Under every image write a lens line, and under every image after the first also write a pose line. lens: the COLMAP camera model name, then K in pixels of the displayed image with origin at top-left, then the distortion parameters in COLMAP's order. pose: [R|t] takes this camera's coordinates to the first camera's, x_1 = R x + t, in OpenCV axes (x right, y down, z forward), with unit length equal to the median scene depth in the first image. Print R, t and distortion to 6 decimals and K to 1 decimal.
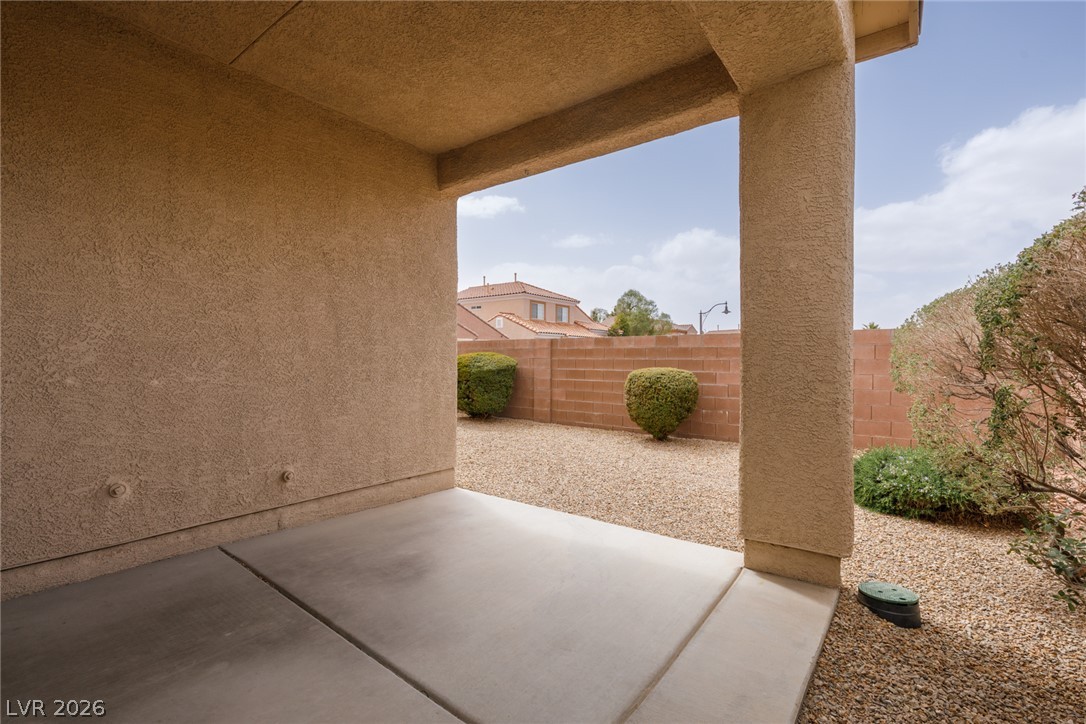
lens RADIAL K [[486.1, 0, 543.0], [0, 486.1, 362.0], [0, 0, 1]] dist [0.011137, -0.000181]
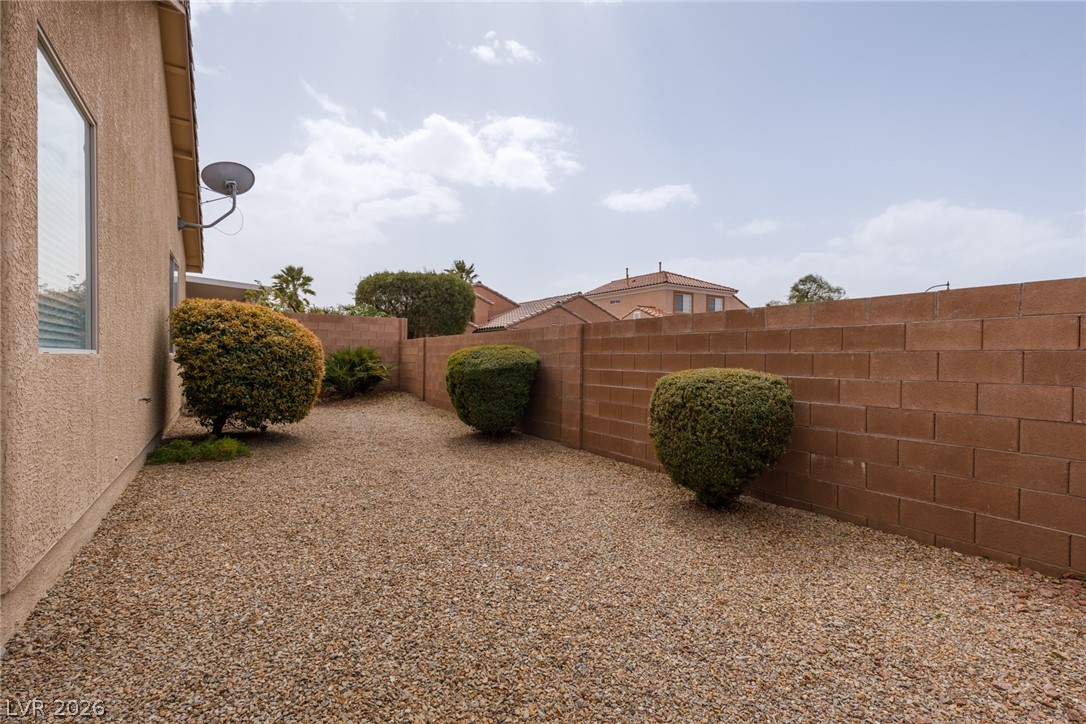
lens RADIAL K [[486.1, 0, 543.0], [0, 486.1, 362.0], [0, 0, 1]] dist [0.011137, -0.000181]
pose [[0.941032, 0.006196, -0.338262, 0.193131], [-0.005871, 0.999981, 0.001983, 0.003764], [0.338268, 0.000119, 0.941050, 0.352394]]
